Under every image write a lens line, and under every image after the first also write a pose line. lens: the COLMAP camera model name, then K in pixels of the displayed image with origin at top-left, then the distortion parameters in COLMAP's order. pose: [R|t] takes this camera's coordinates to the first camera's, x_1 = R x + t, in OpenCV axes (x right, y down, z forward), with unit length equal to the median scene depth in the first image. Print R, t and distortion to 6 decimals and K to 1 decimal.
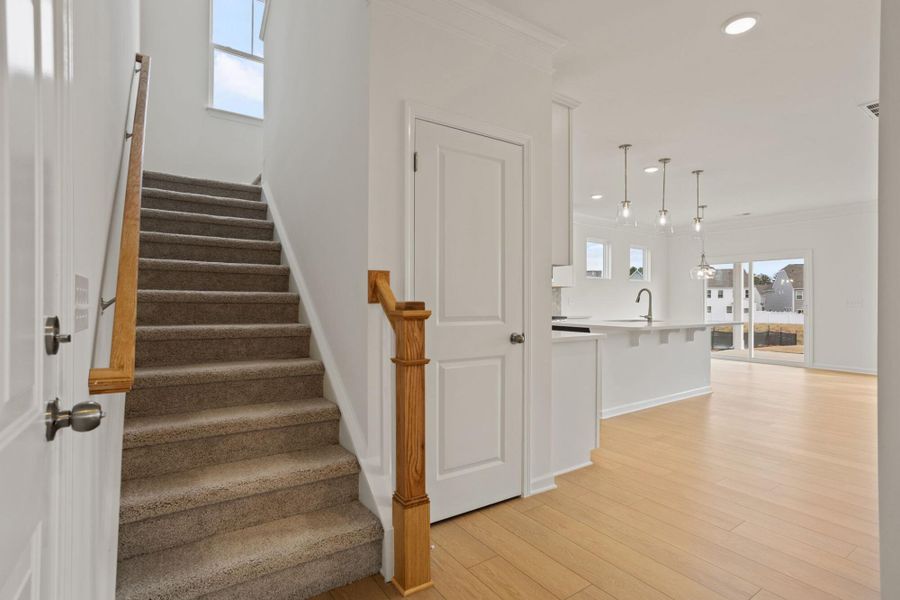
lens RADIAL K [[469.0, 0, 447.7], [0, 469.0, 305.0], [0, 0, 1]] dist [0.003376, 0.001671]
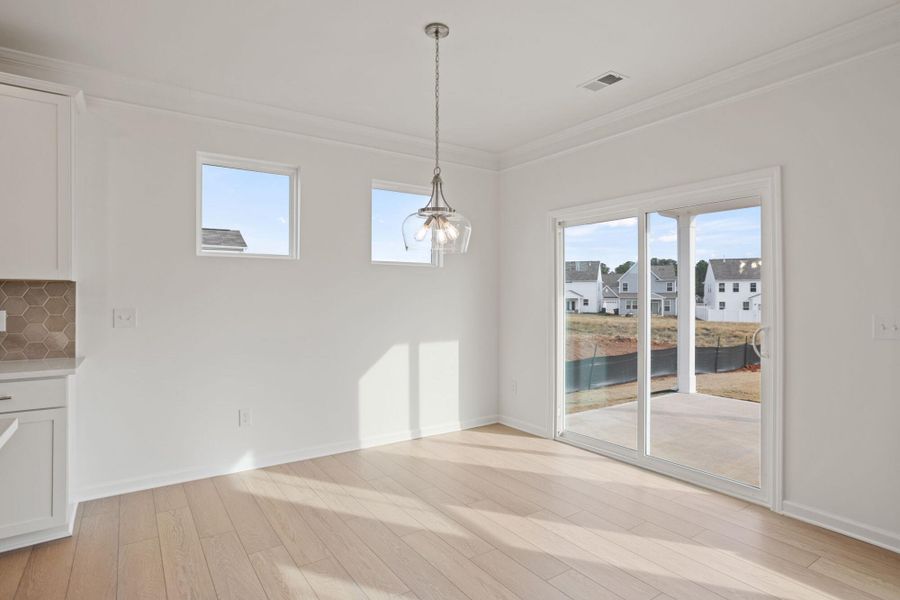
lens RADIAL K [[469.0, 0, 481.3], [0, 469.0, 294.0], [0, 0, 1]] dist [0.003376, 0.001671]
pose [[0.999963, 0.007706, -0.003739, 0.555188], [-0.007718, 0.999965, -0.003100, -0.025060], [0.003714, 0.003128, 0.999988, 0.653957]]
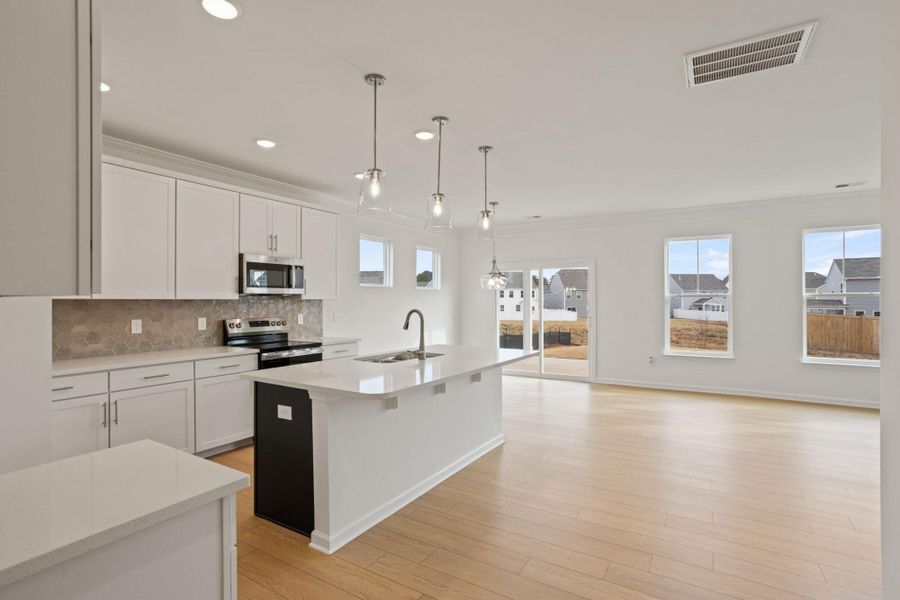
lens RADIAL K [[456.3, 0, 447.1], [0, 456.3, 300.4], [0, 0, 1]] dist [0.000977, 0.000105]
pose [[0.926075, -0.000552, 0.377340, 0.146260], [0.001250, 0.999998, -0.001603, -0.031619], [-0.377338, 0.001956, 0.926074, 0.255369]]
